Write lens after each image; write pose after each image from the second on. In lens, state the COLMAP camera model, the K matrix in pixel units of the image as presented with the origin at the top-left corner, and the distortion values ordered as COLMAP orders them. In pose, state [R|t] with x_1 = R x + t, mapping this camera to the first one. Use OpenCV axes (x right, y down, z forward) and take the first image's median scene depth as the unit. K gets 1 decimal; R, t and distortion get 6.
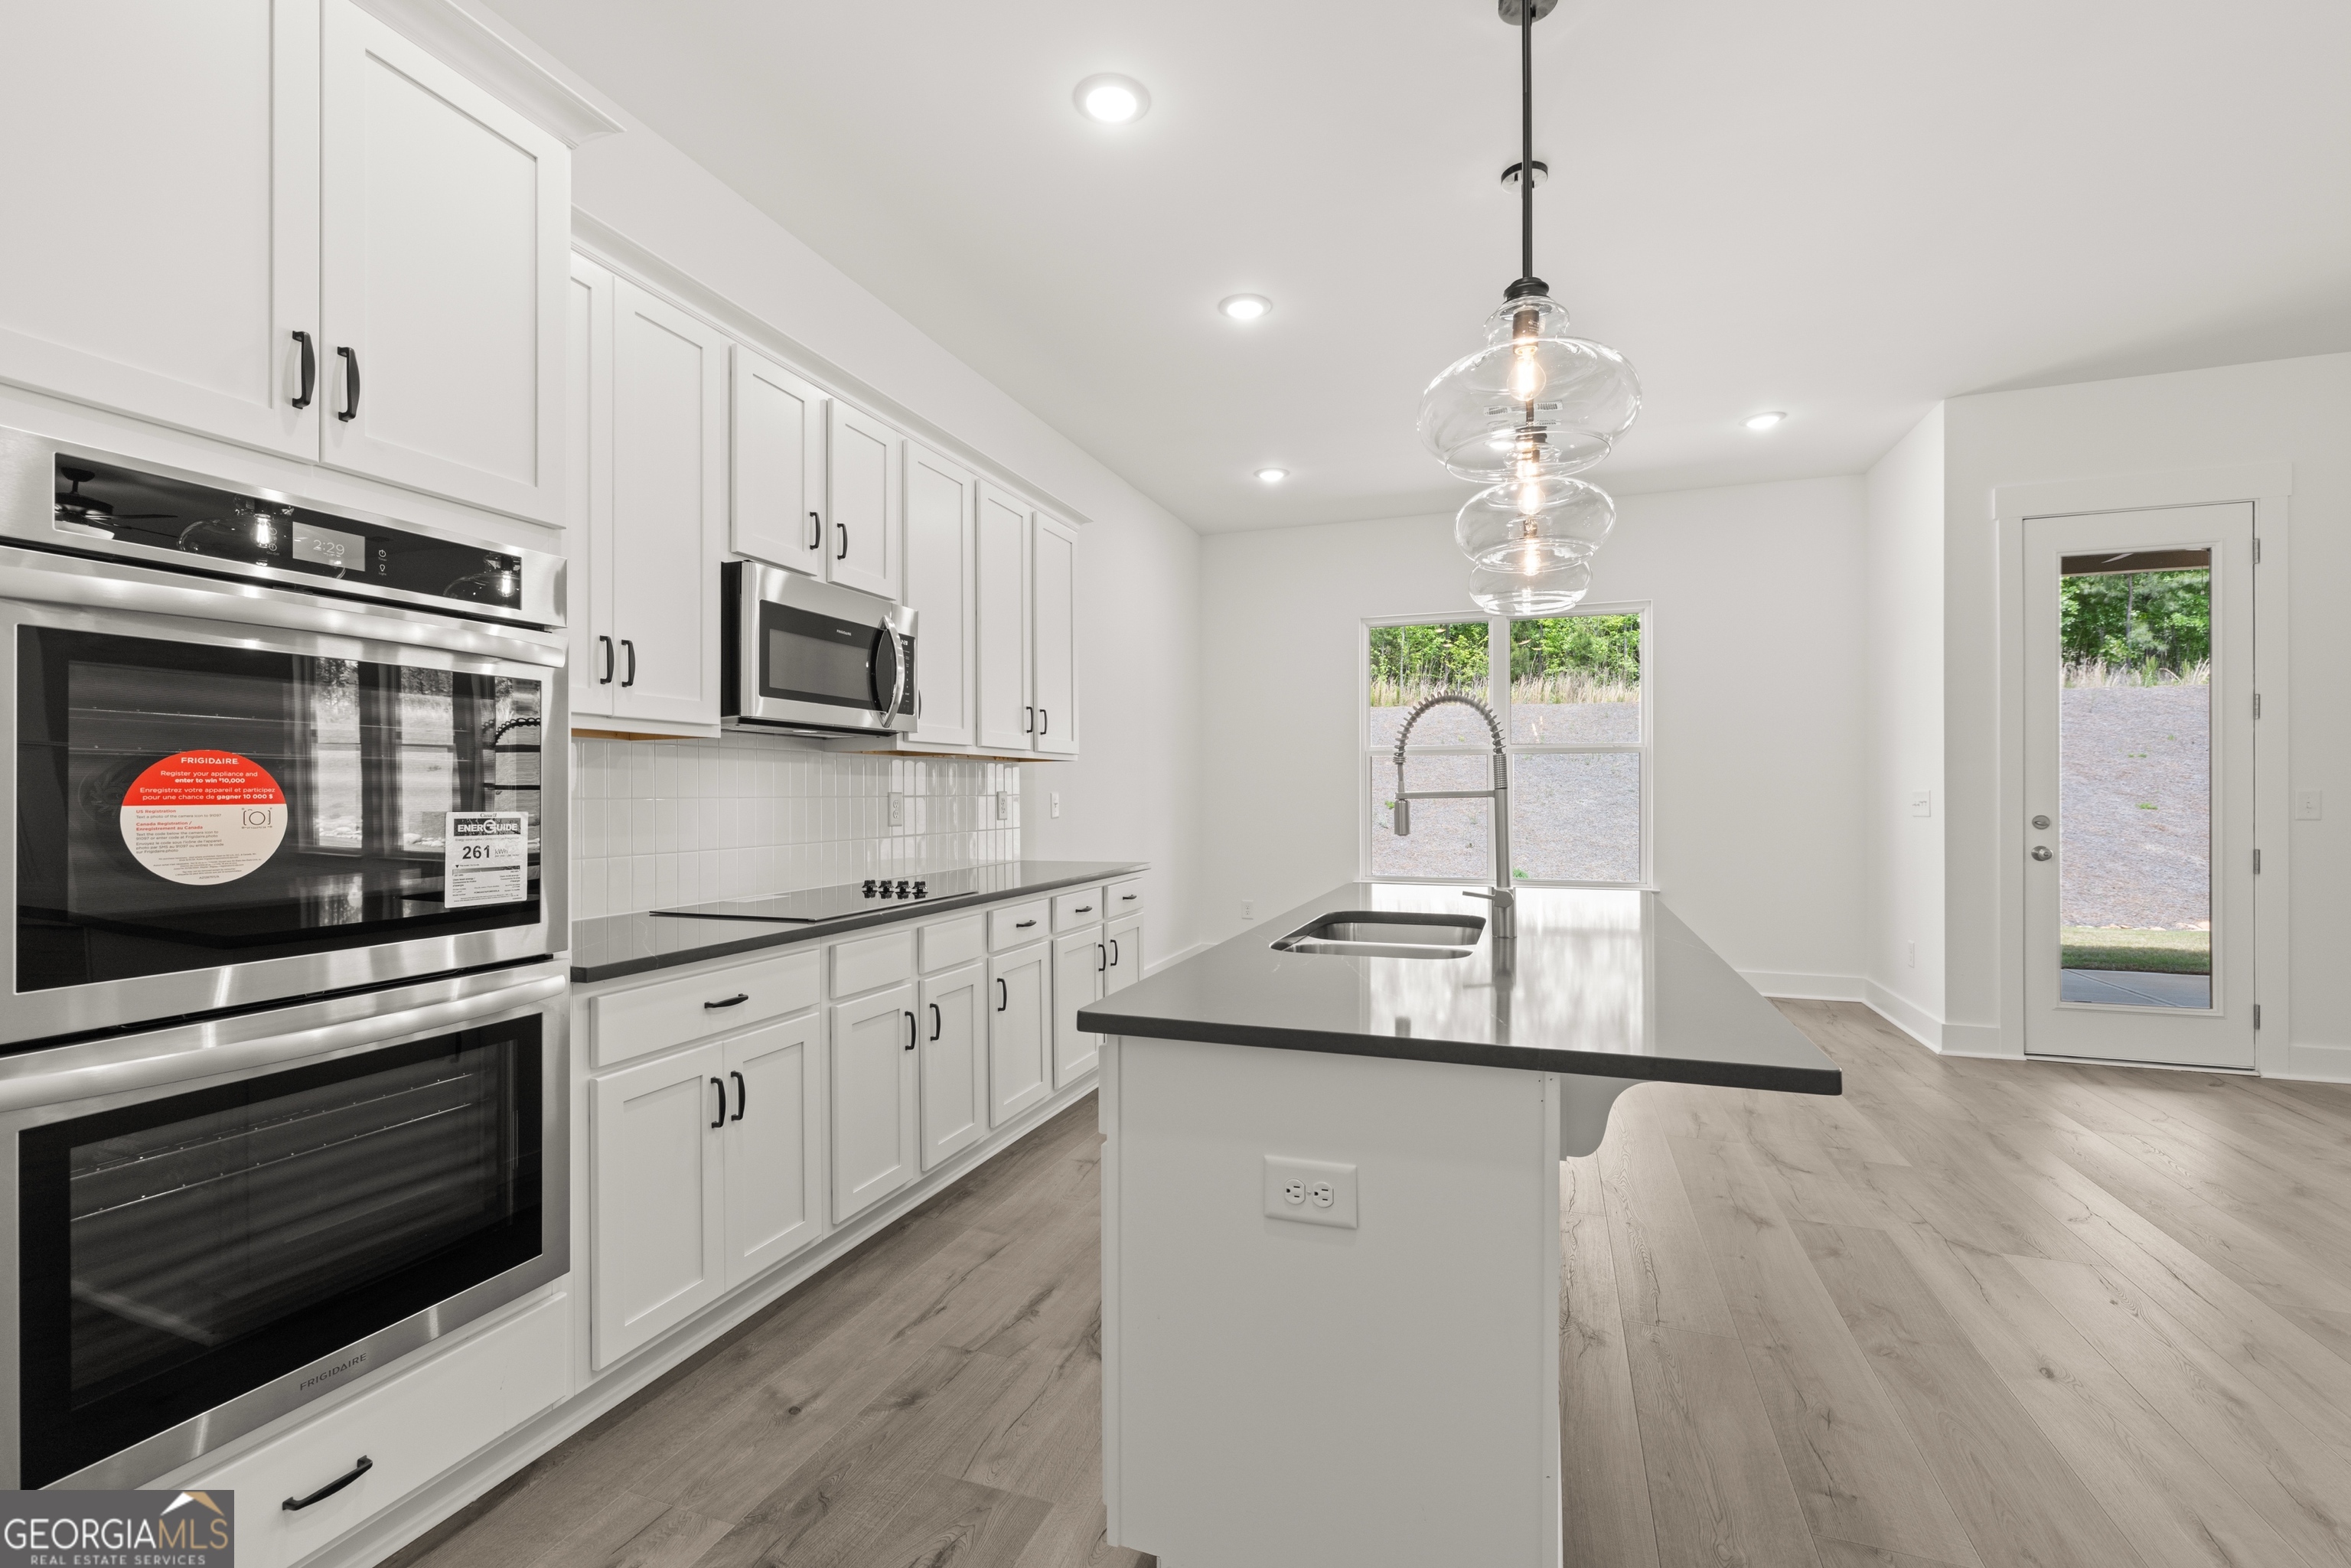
lens RADIAL K [[1011.1, 0, 1173.2], [0, 1011.1, 791.1], [0, 0, 1]] dist [-0.002526, 0.000322]
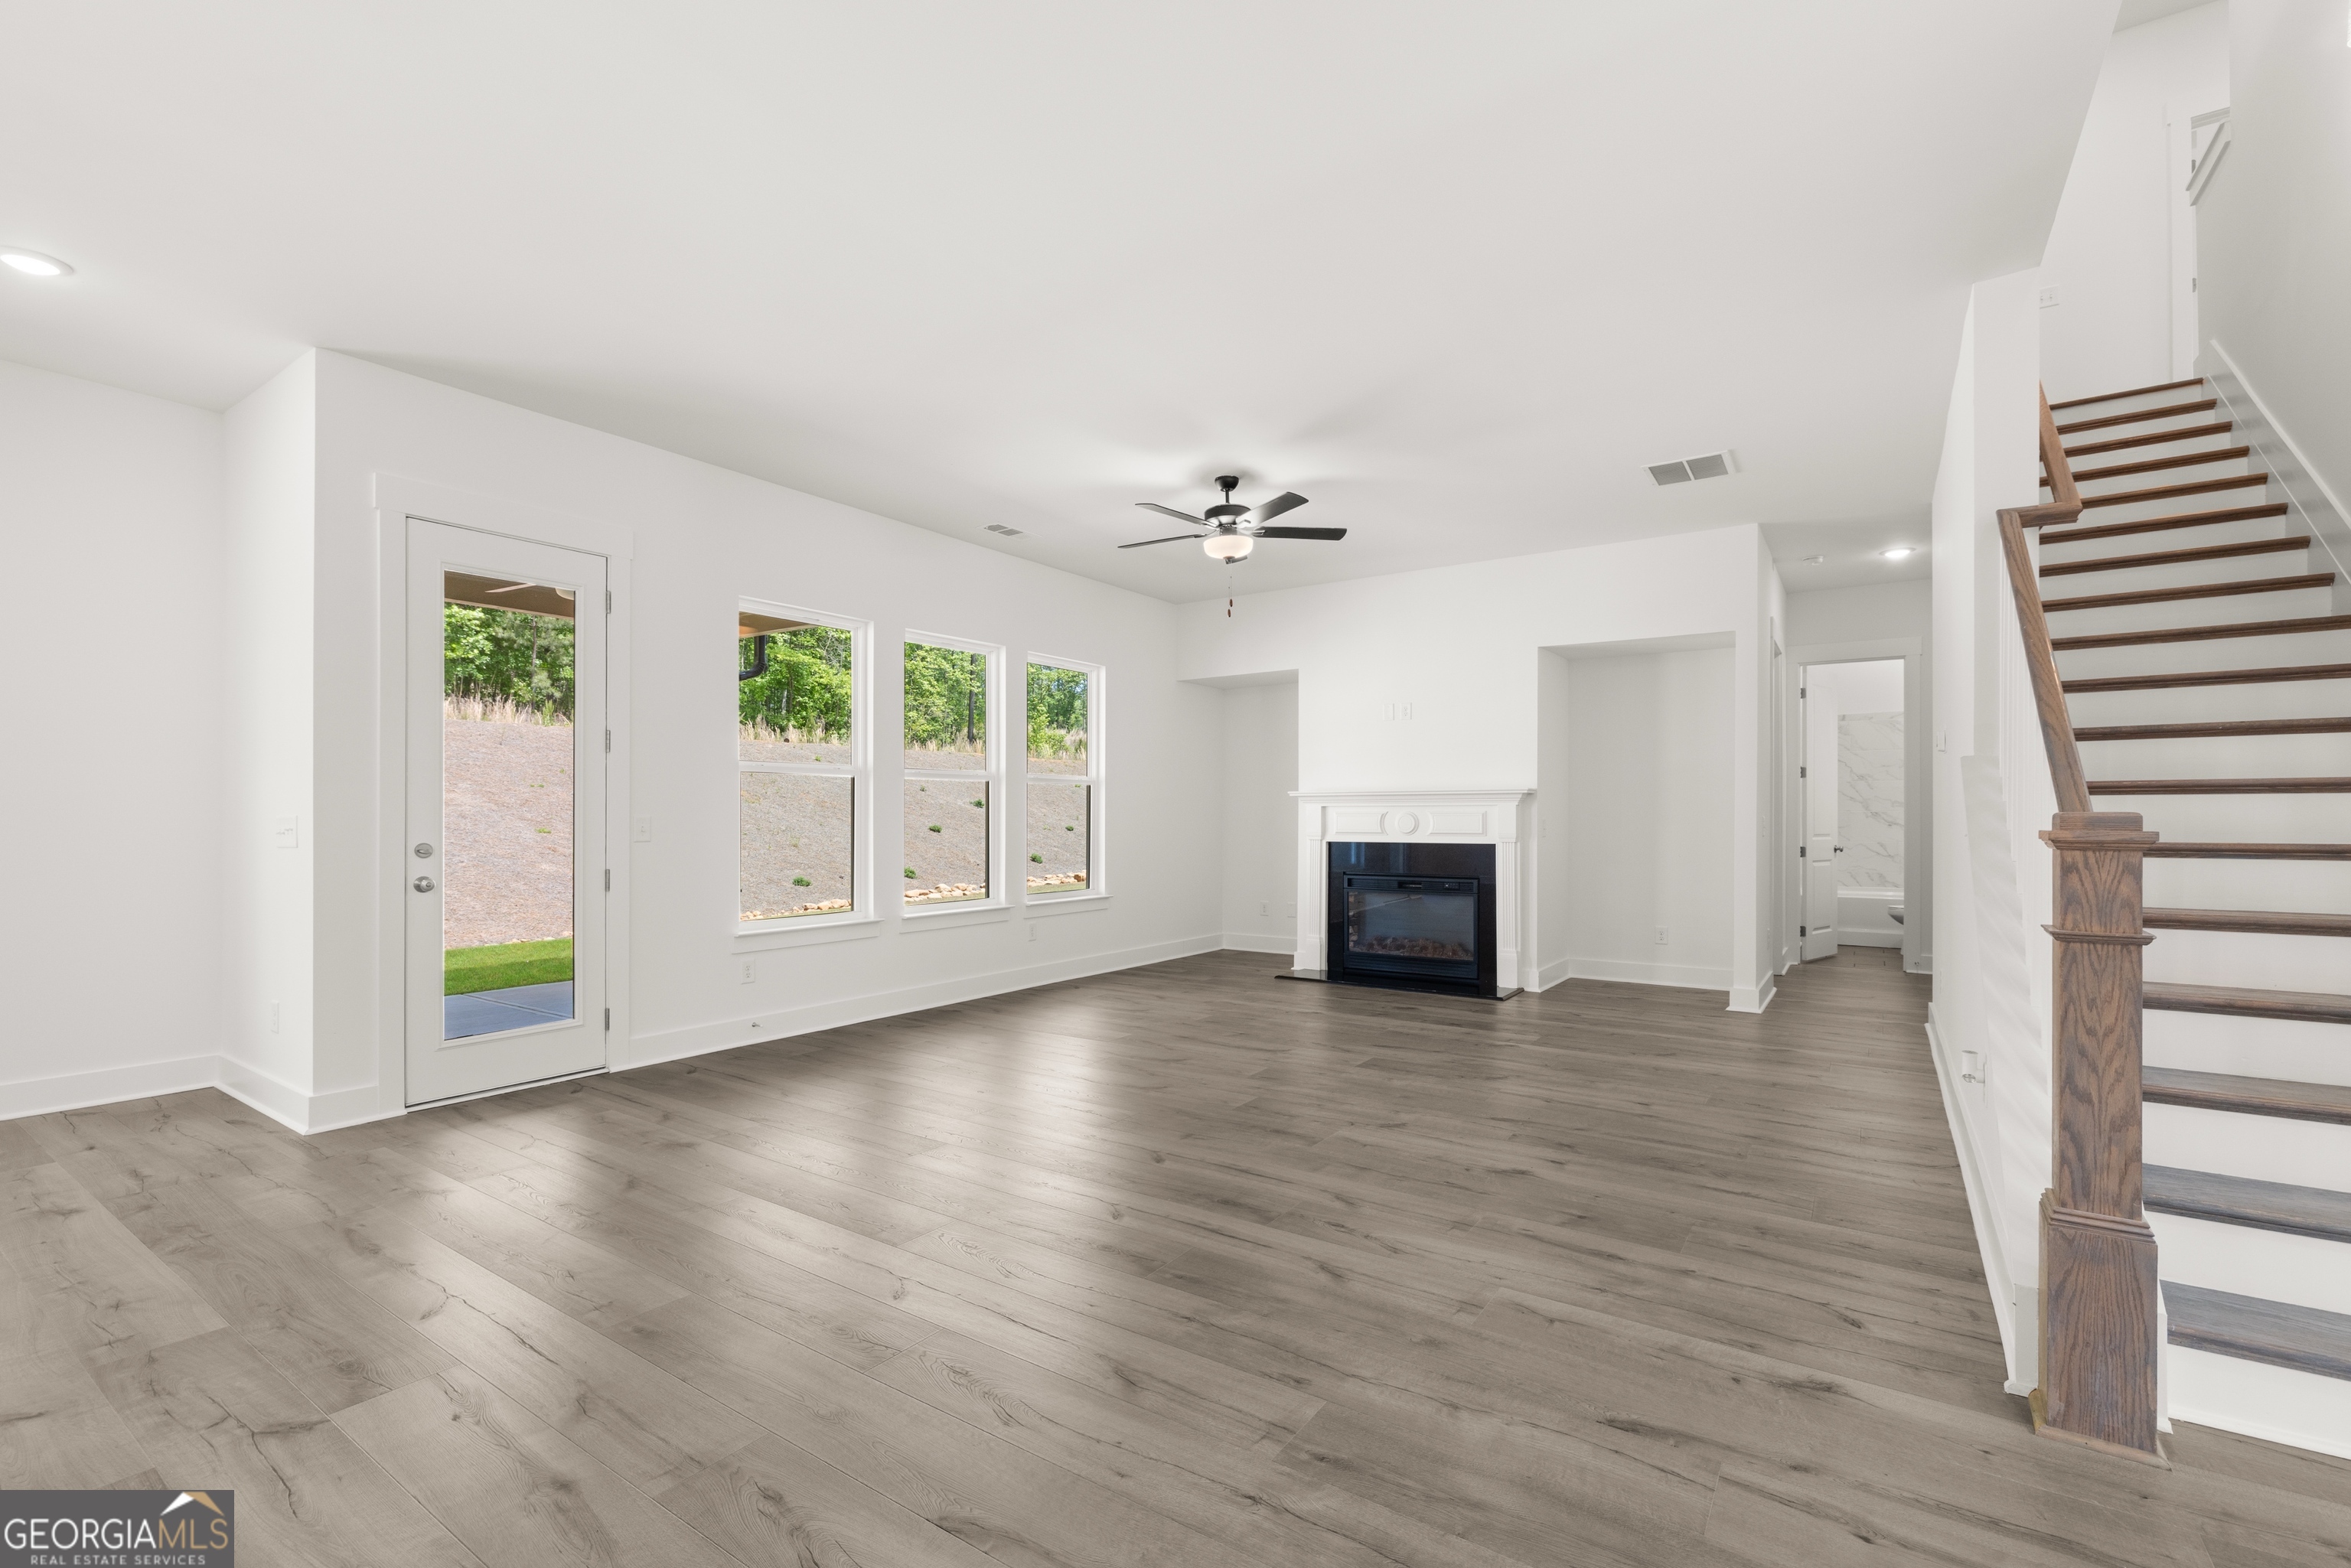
lens RADIAL K [[1019.7, 0, 1175.6], [0, 1019.7, 812.8], [0, 0, 1]] dist [-0.002842, 0.000420]
pose [[0.249207, 0.005261, 0.968436, 0.192369], [-0.001180, 0.999986, -0.005129, 0.000405], [-0.968450, 0.000135, 0.249209, 0.152699]]
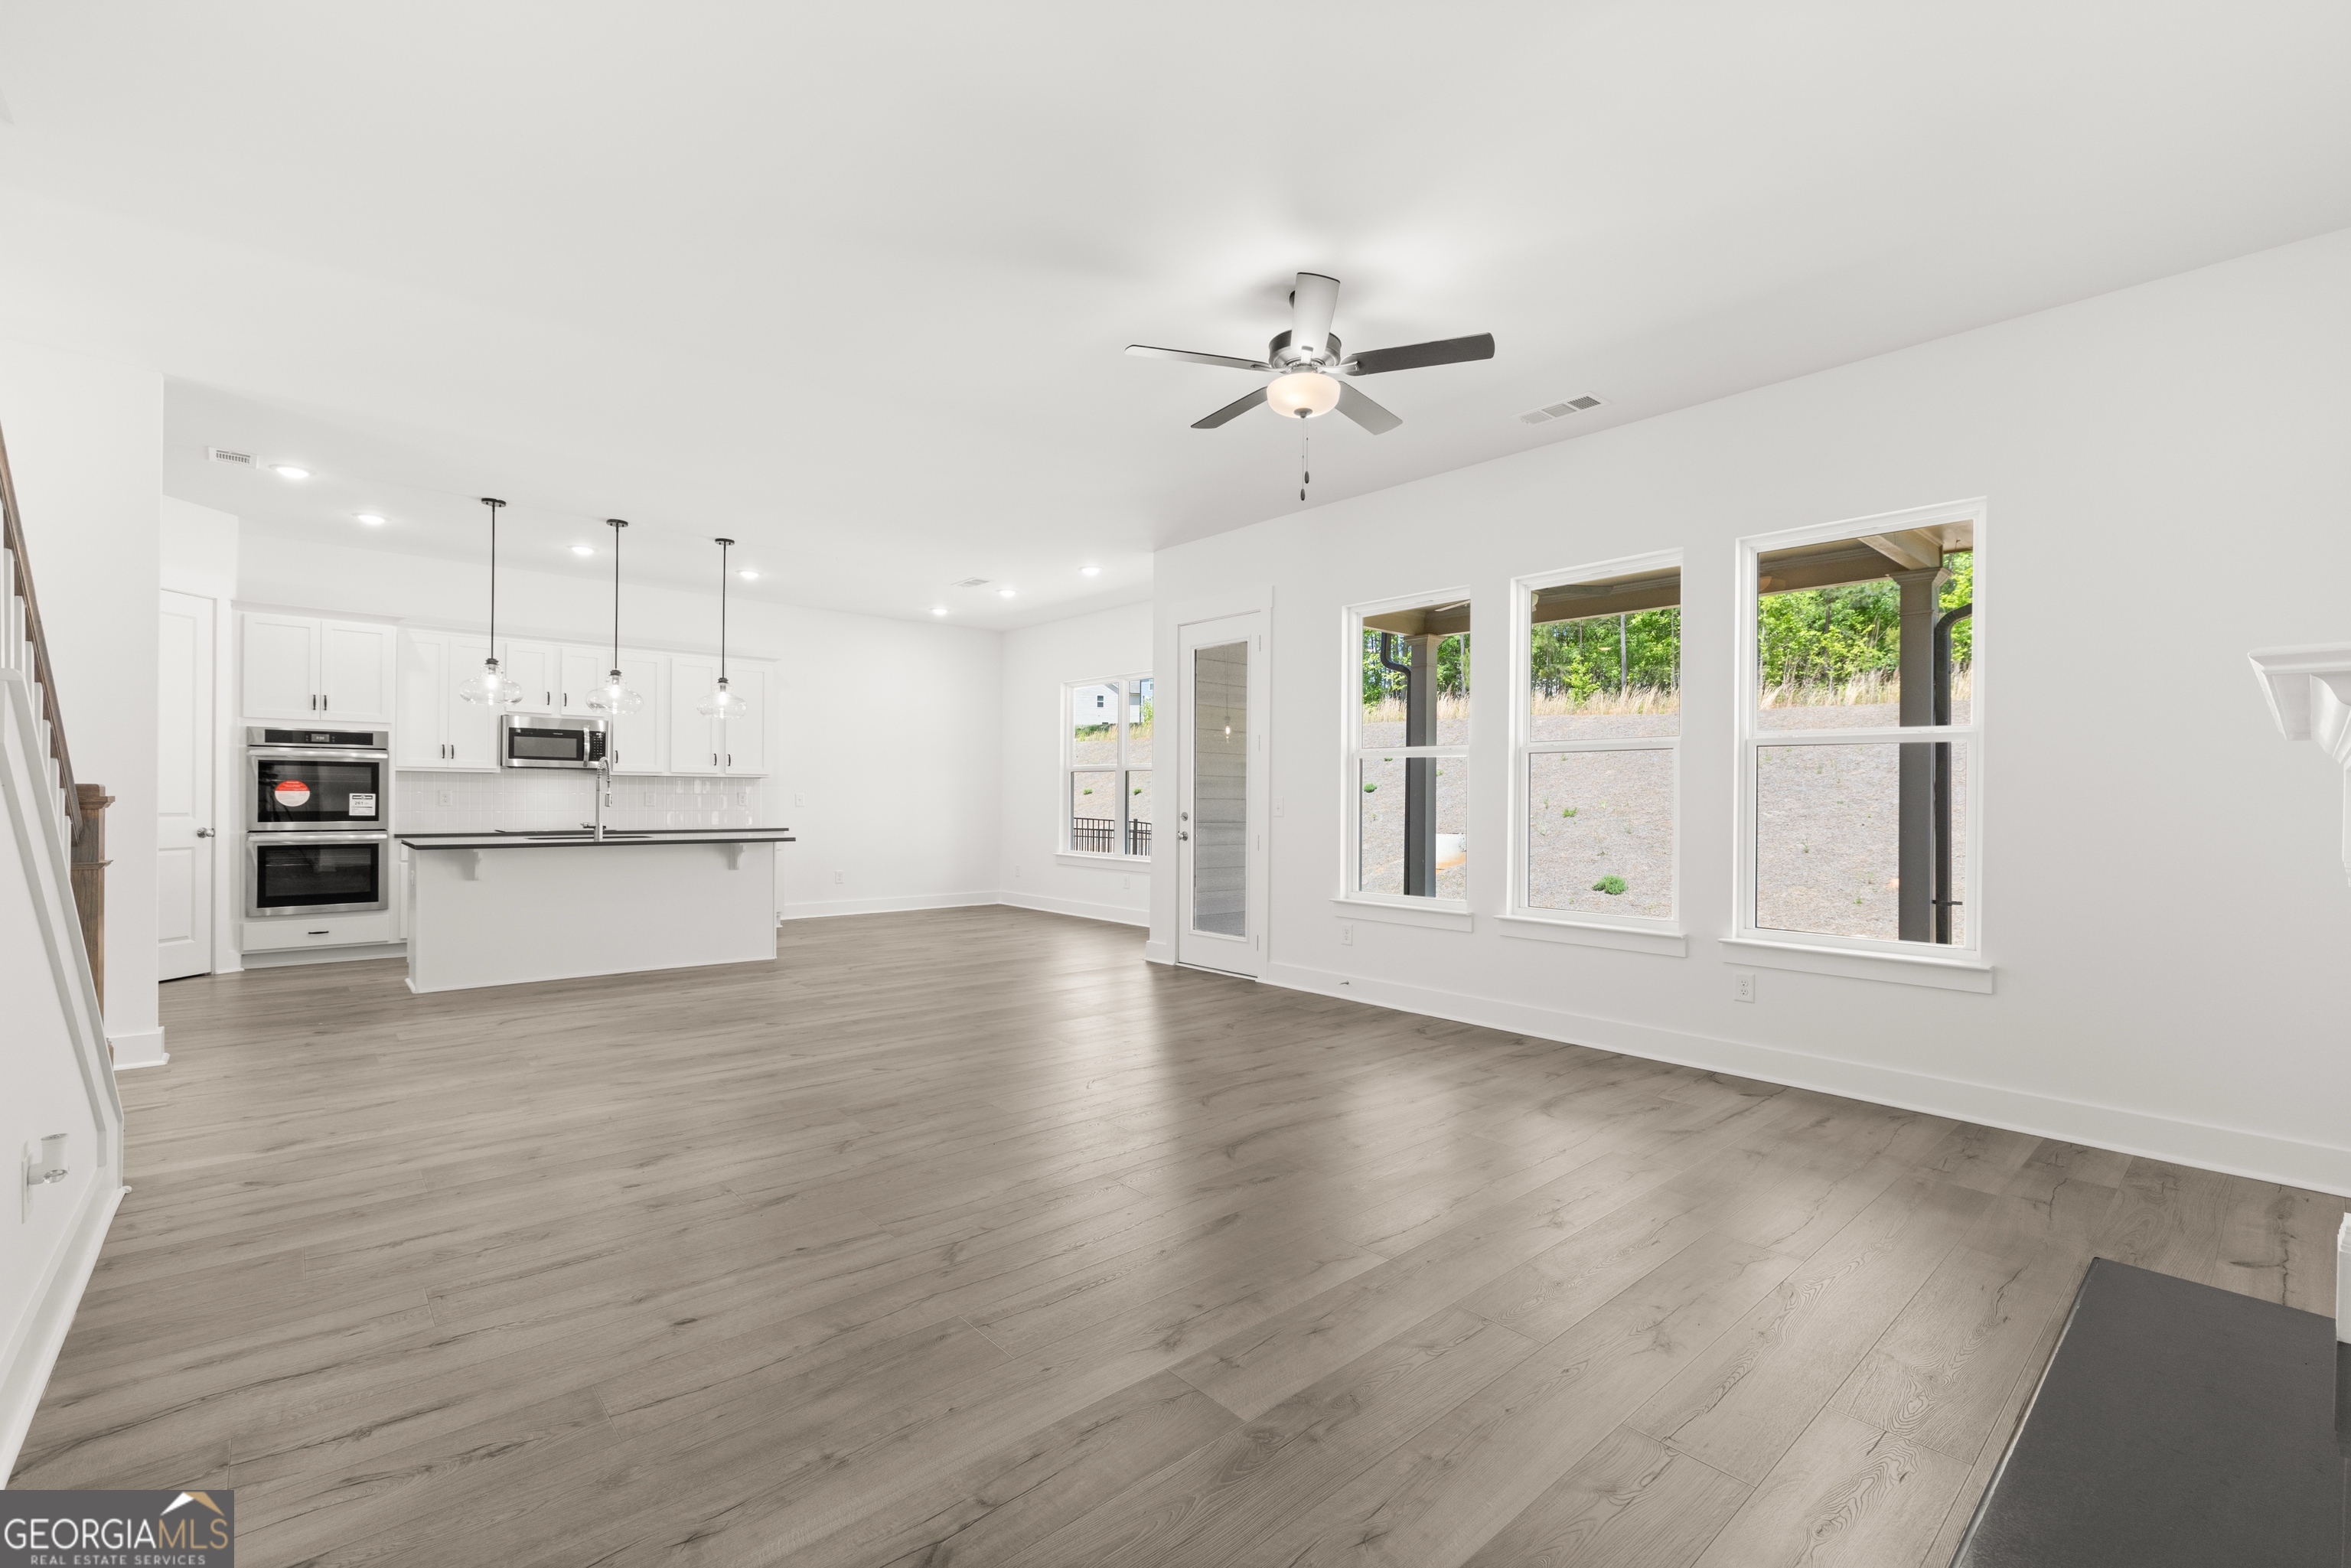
lens RADIAL K [[1007.9, 0, 1172.0], [0, 1007.9, 794.6], [0, 0, 1]] dist [-0.002620, 0.000482]
pose [[0.878495, 0.008612, -0.477674, 2.338327], [-0.010076, 0.999949, -0.000504, -0.004255], [0.477645, 0.005256, 0.878537, -0.592956]]
